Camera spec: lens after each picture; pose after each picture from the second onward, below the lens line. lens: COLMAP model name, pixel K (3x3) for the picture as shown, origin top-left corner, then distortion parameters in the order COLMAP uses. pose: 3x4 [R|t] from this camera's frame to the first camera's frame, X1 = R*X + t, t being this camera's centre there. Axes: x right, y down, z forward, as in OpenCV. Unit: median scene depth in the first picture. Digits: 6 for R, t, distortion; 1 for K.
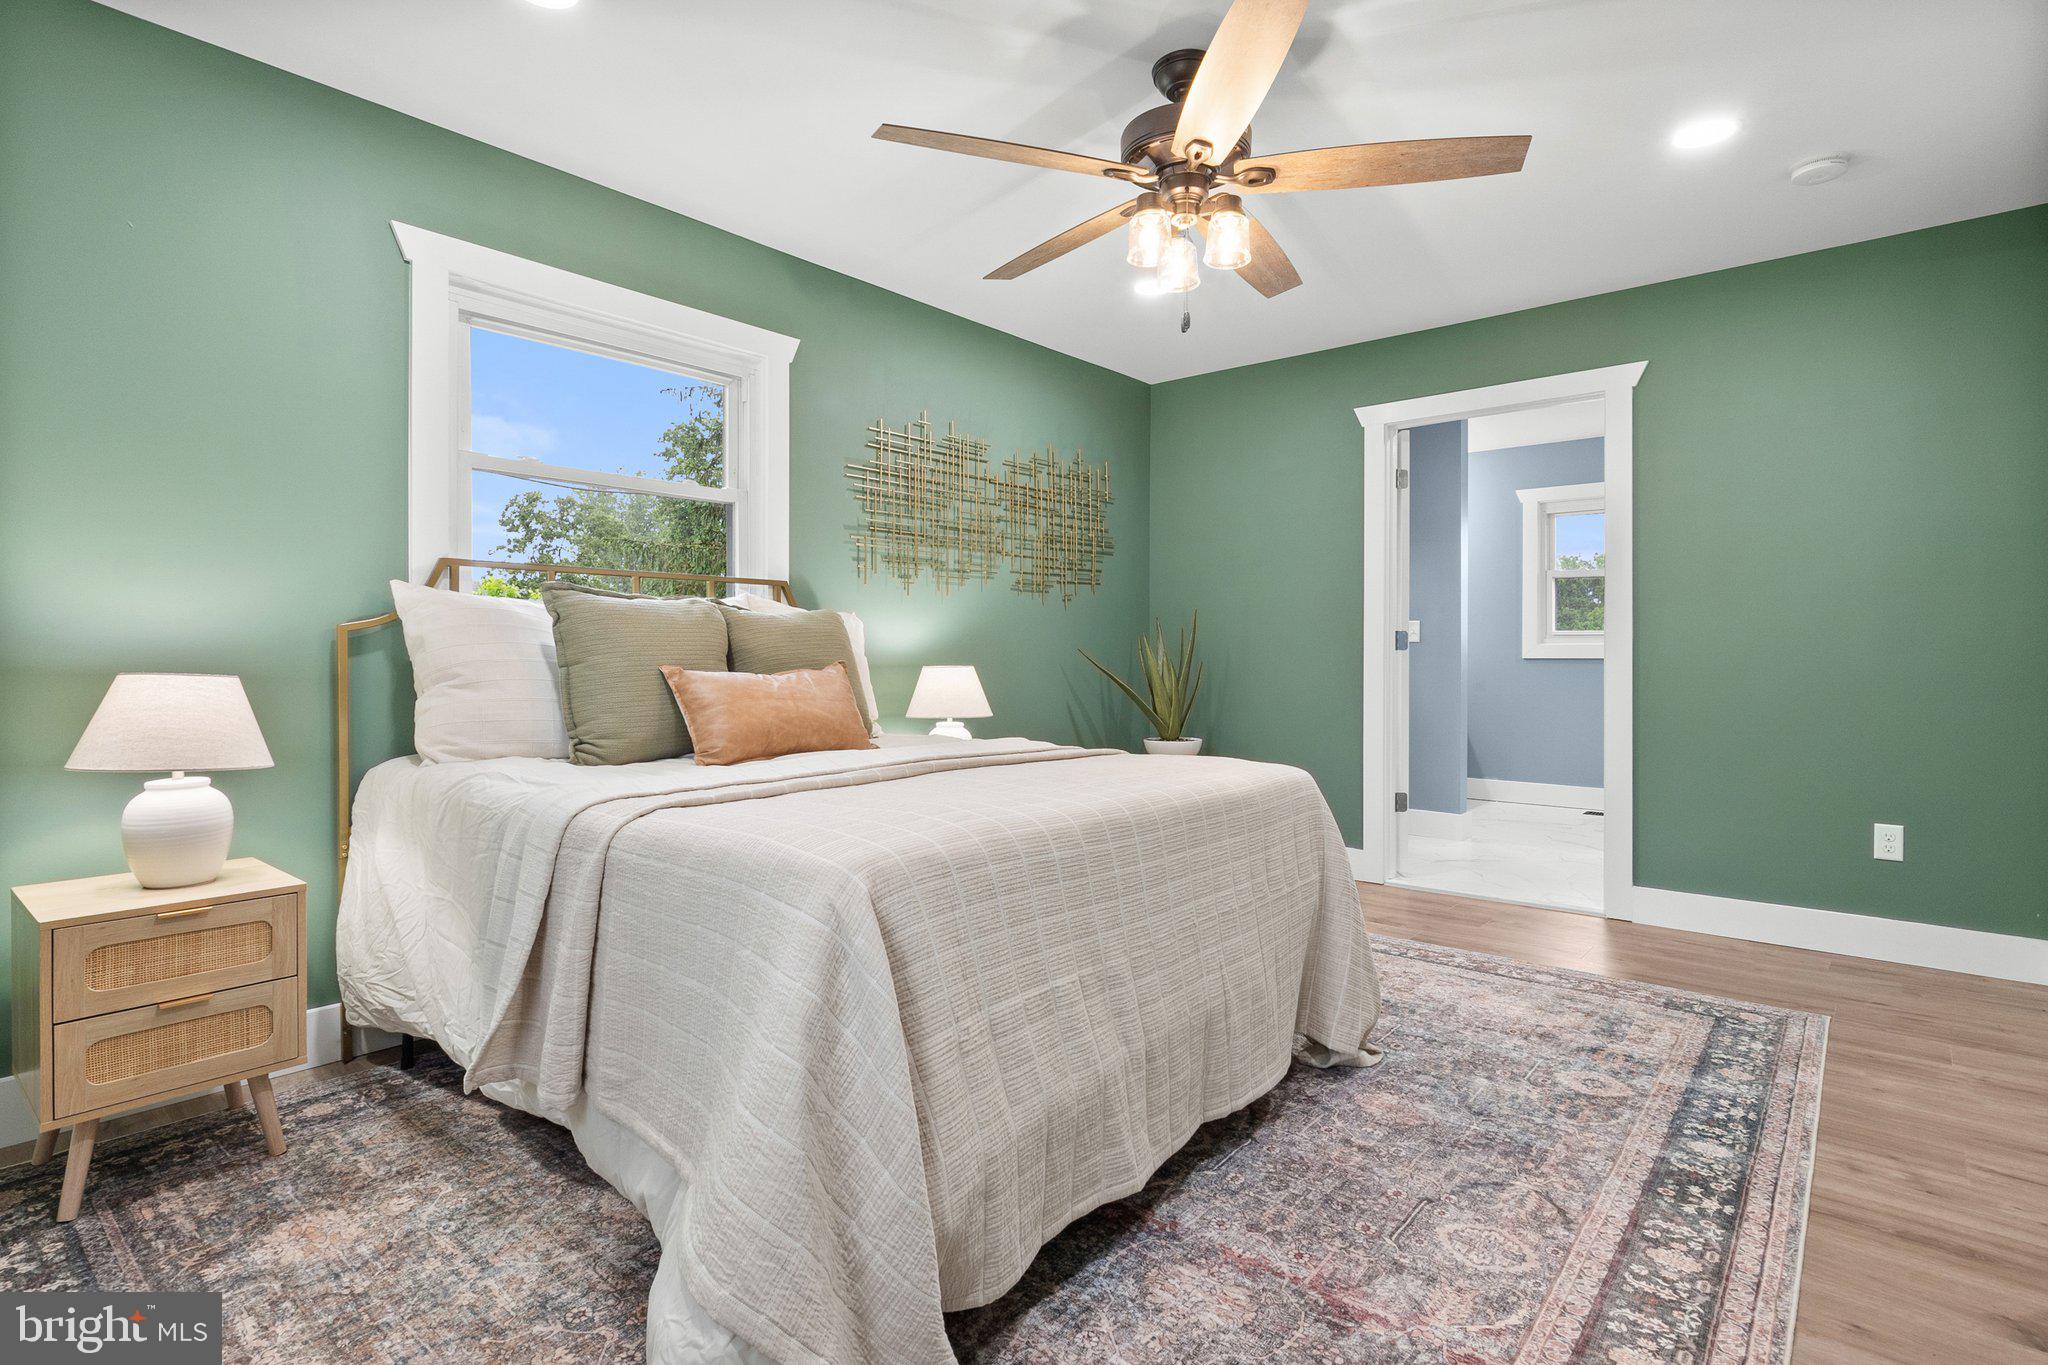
lens RADIAL K [[1000.6, 0, 1013.3], [0, 1000.6, 651.1], [0, 0, 1]] dist [-0.004825, -0.002224]
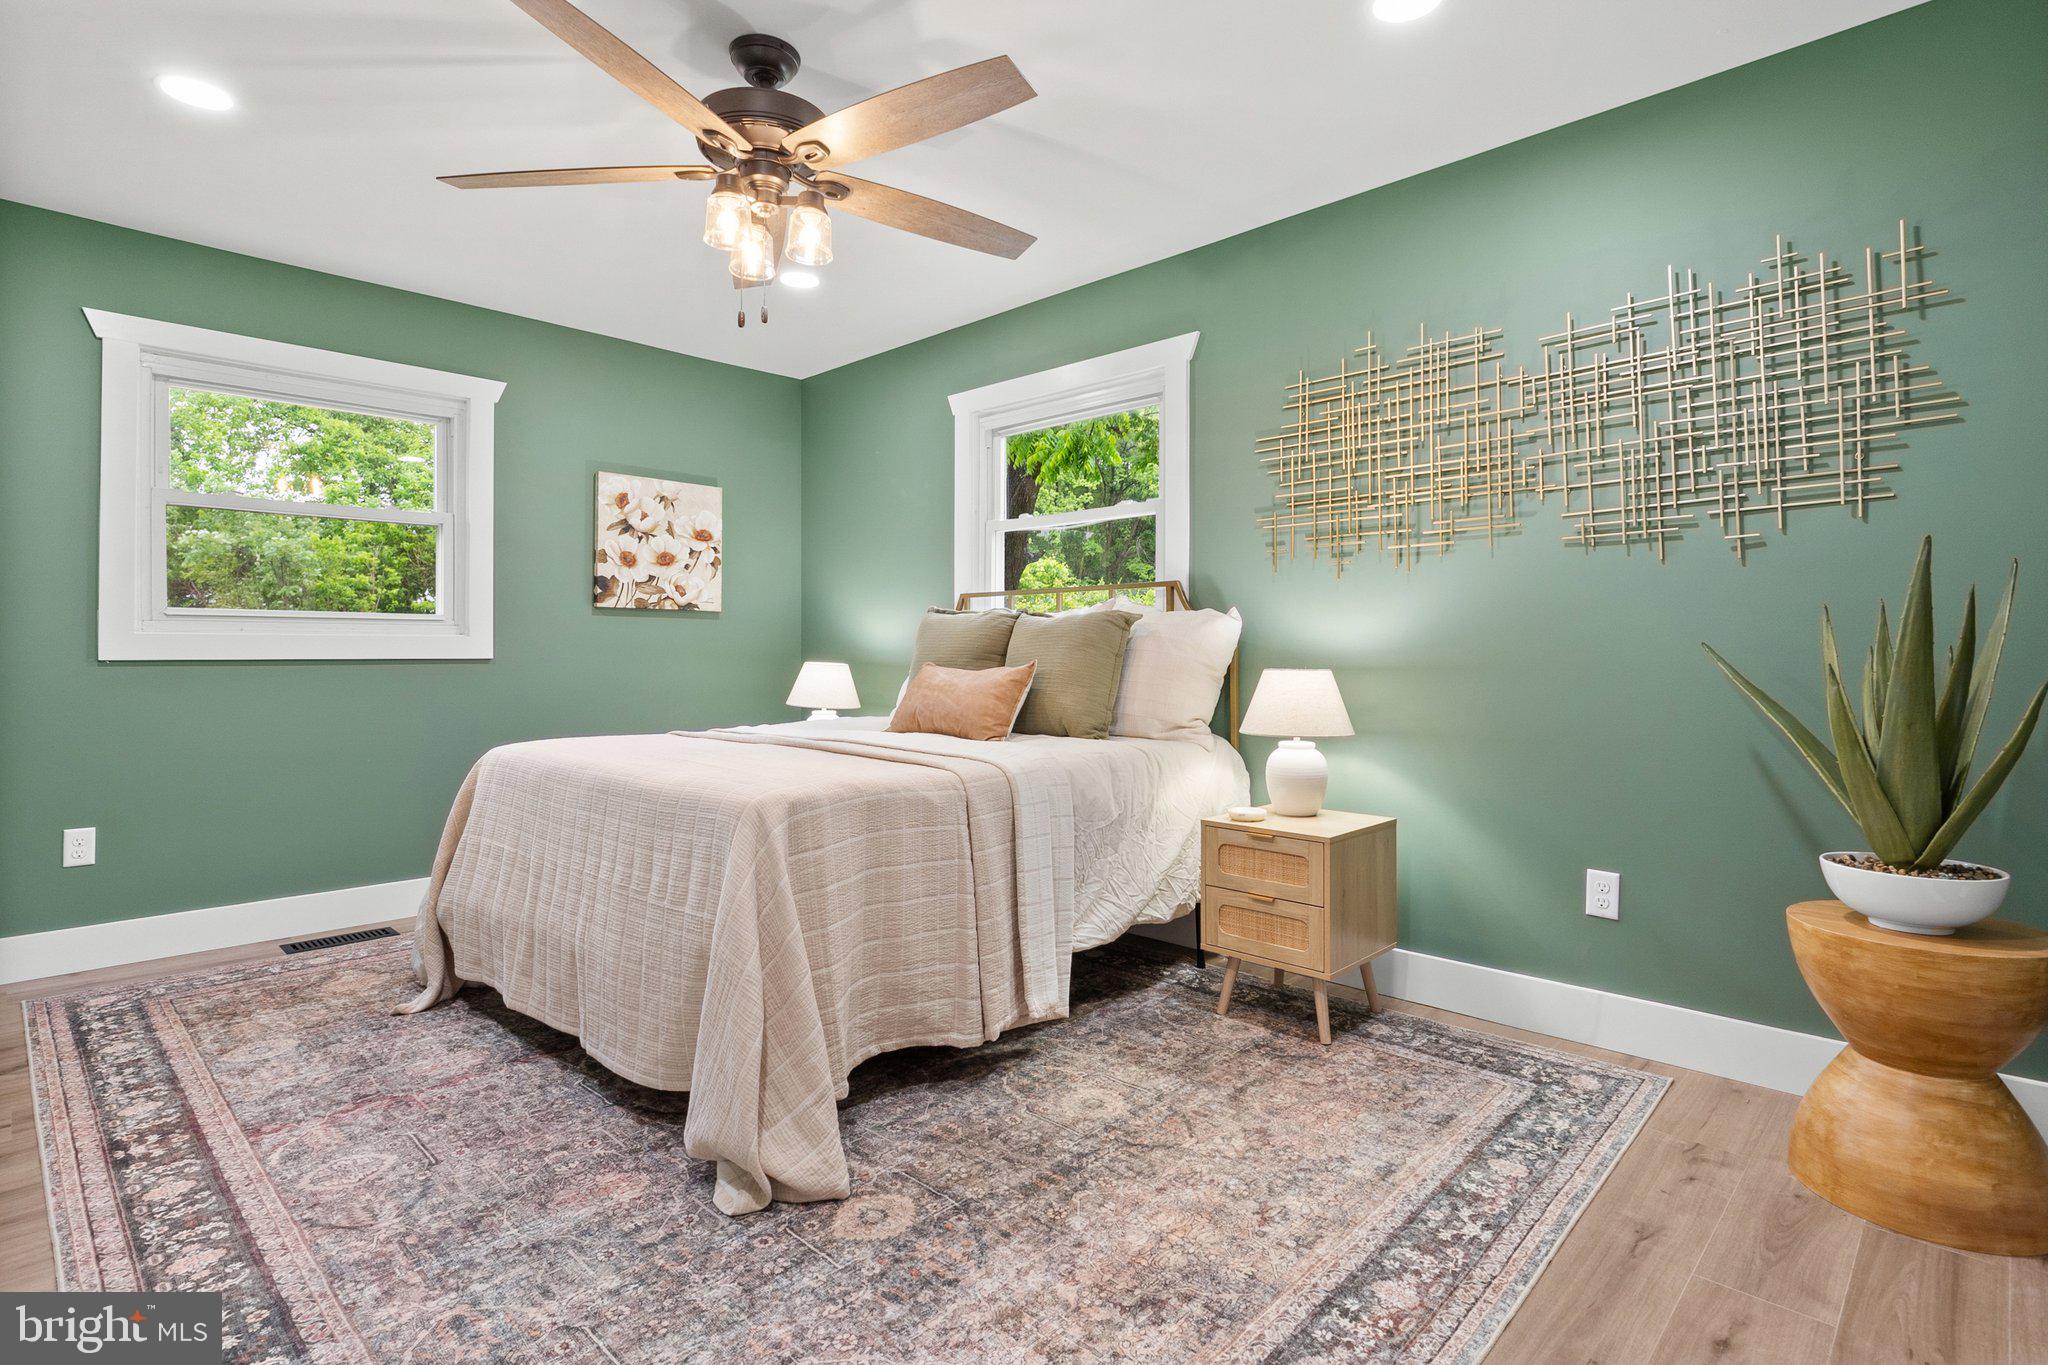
lens RADIAL K [[1000.6, 0, 1041.7], [0, 1000.6, 649.3], [0, 0, 1]] dist [-0.004825, -0.002224]
pose [[-0.039888, -0.004752, -0.999193, 1.021823], [0.002829, 0.999984, -0.004868, 0.002551], [0.999200, -0.003021, -0.039874, 1.185311]]
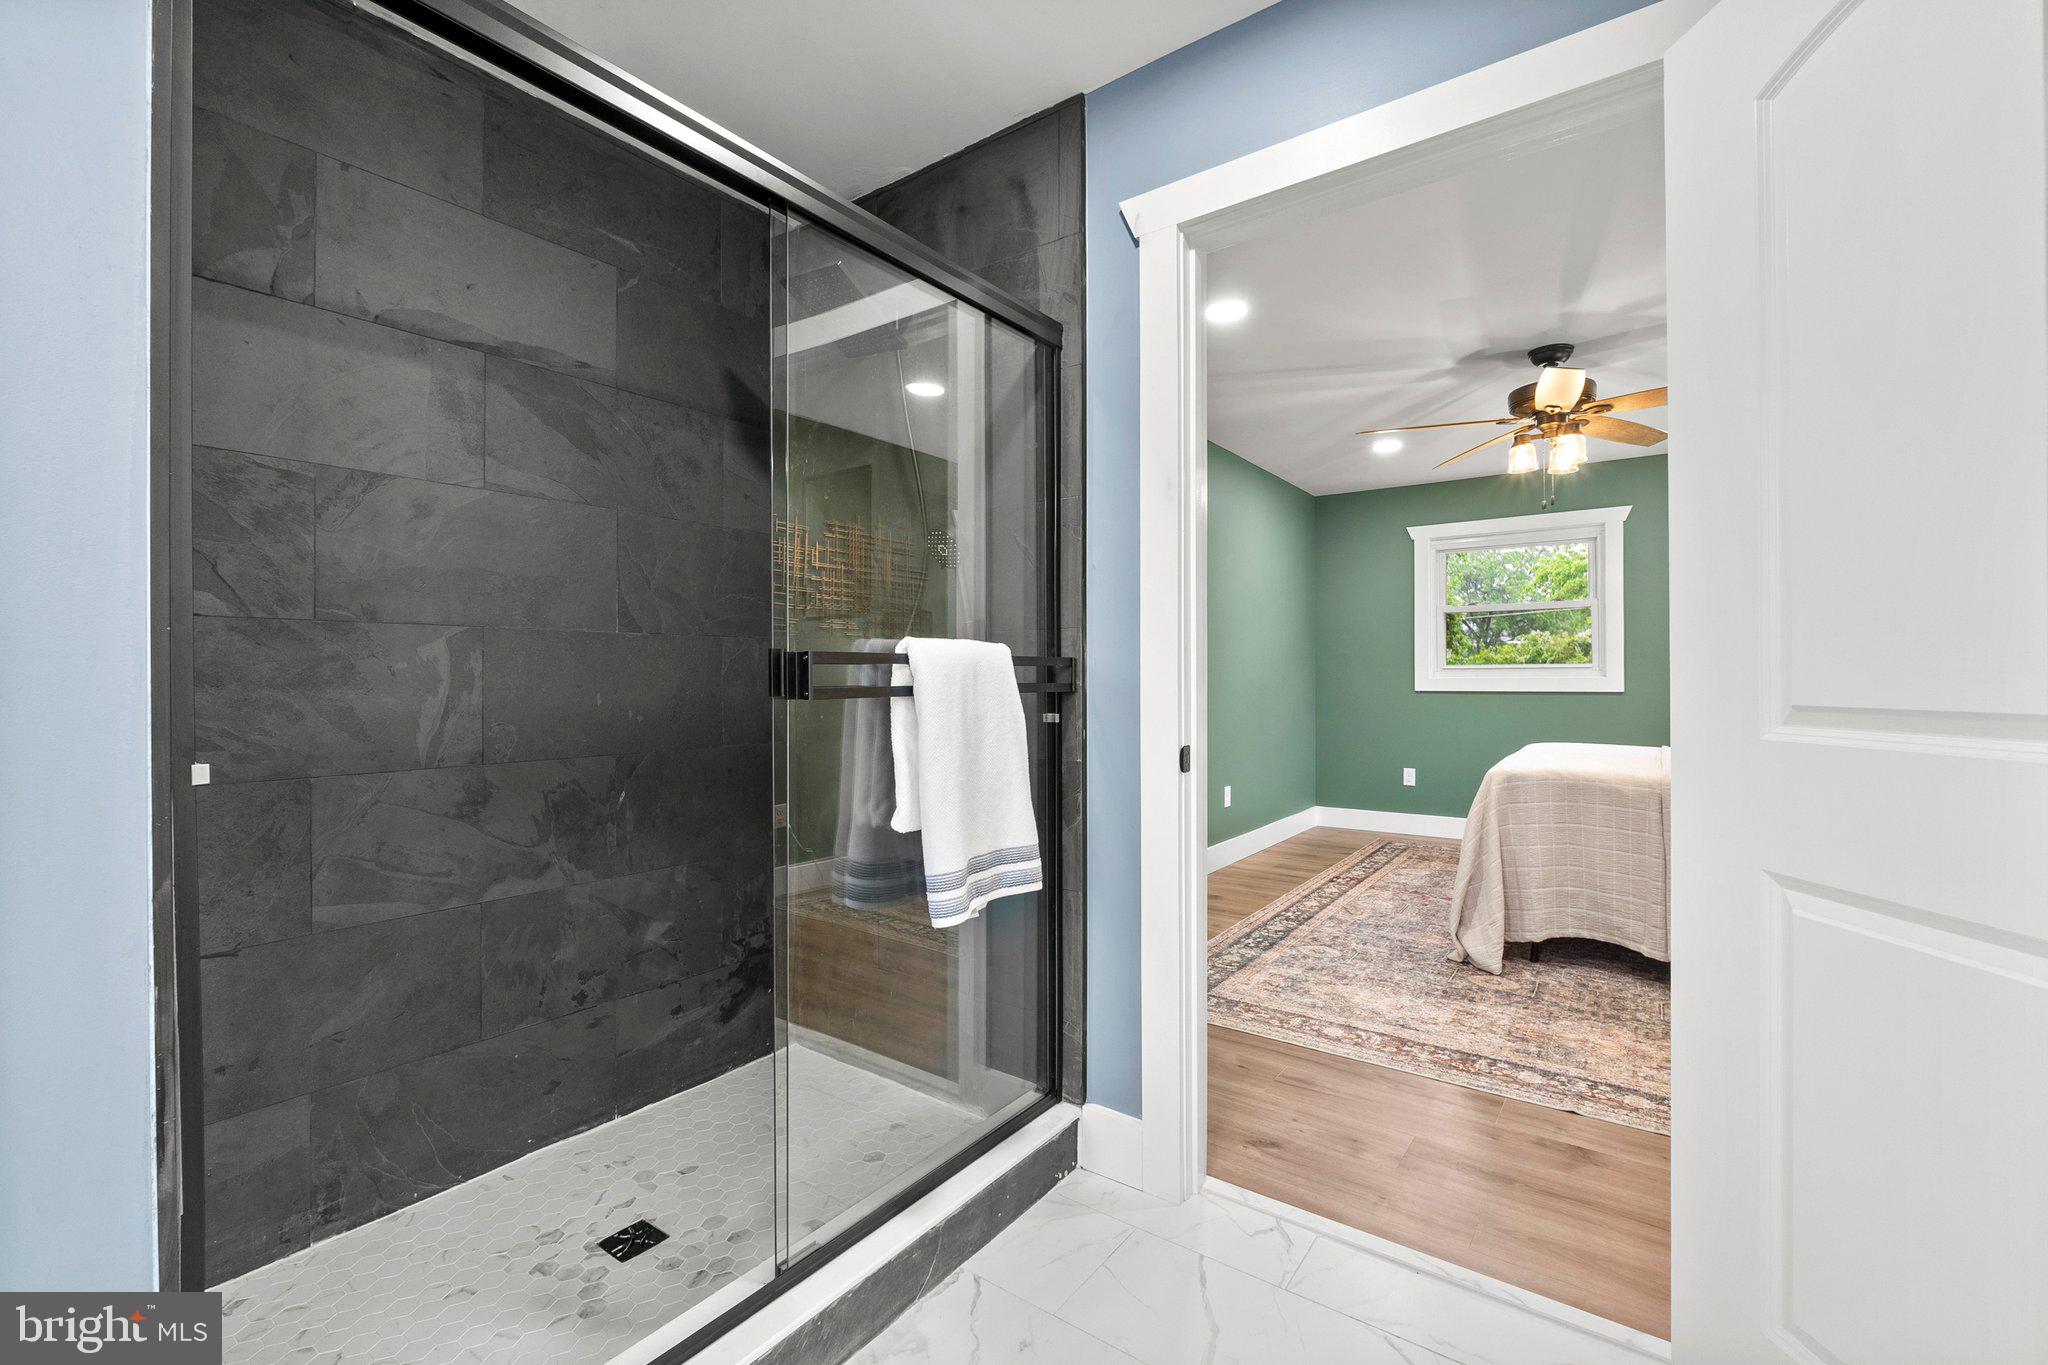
lens RADIAL K [[872.0, 0, 998.7], [0, 872.0, 671.7], [0, 0, 1]] dist [-0.006617, -0.000465]
pose [[-0.997850, 0.003310, -0.065458, 1.088049], [0.003958, 0.999944, -0.009783, -0.025976], [0.065422, -0.010021, -0.997807, 2.180057]]
